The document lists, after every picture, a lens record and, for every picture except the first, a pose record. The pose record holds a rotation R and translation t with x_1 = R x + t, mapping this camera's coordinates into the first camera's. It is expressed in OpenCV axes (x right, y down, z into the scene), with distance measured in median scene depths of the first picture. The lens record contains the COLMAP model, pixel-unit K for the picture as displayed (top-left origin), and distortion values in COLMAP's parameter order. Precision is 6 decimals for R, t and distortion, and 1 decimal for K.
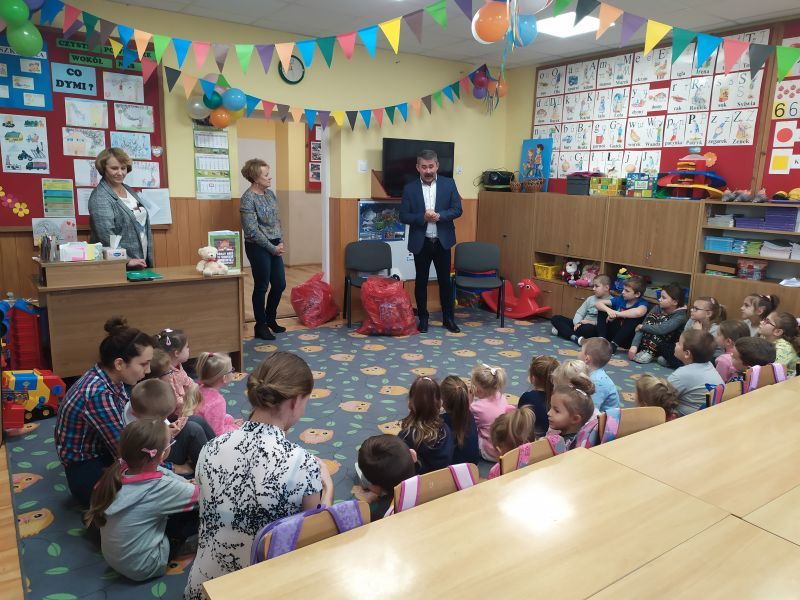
lens RADIAL K [[582.5, 0, 391.3], [0, 582.5, 297.7], [0, 0, 1]] dist [0.057213, -0.051635]
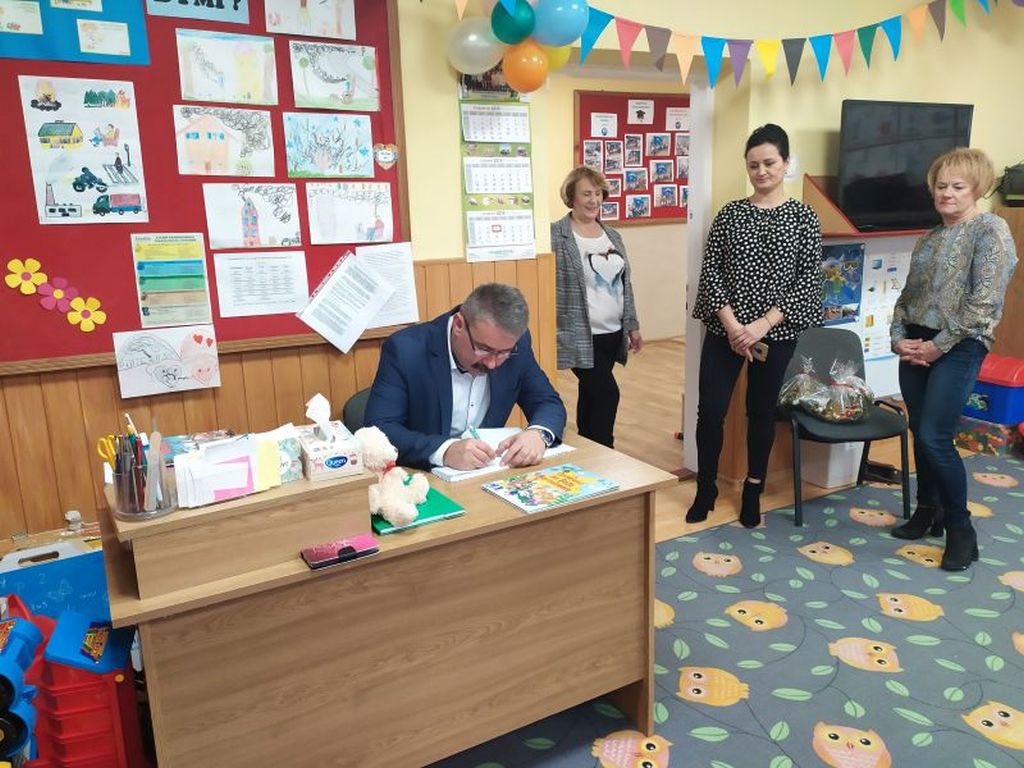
lens RADIAL K [[775.0, 0, 512.0], [0, 775.0, 384.0], [0, 0, 1]] dist [0.078058, -0.086274]
pose [[0.992359, -0.025553, -0.120706, -0.242320], [0.028783, 0.999271, 0.025092, -0.094963], [0.119977, -0.028375, 0.992371, 0.443278]]
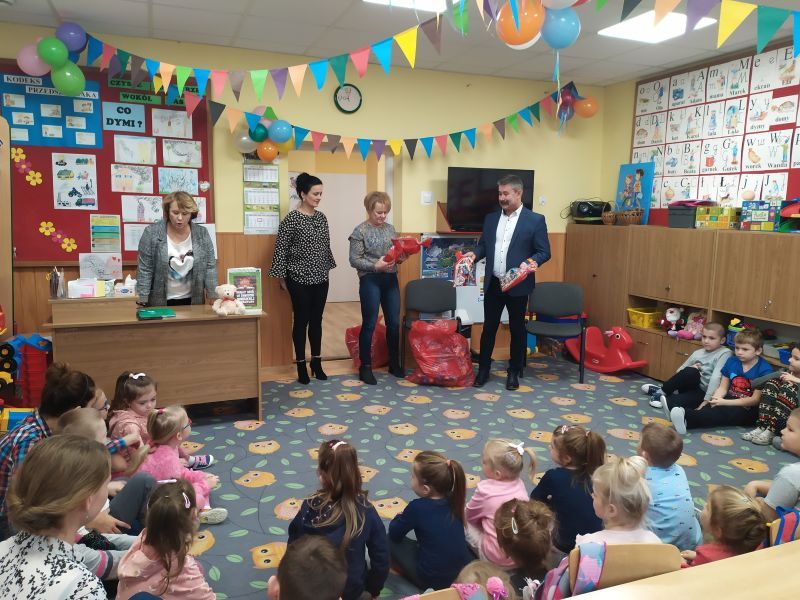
lens RADIAL K [[588.6, 0, 385.5], [0, 588.6, 299.5], [0, 0, 1]] dist [0.068193, -0.065585]
pose [[0.974311, 0.023695, -0.223958, 0.124233], [-0.035966, 0.998058, -0.050869, -0.019909], [0.222317, 0.057617, 0.973270, 0.111237]]
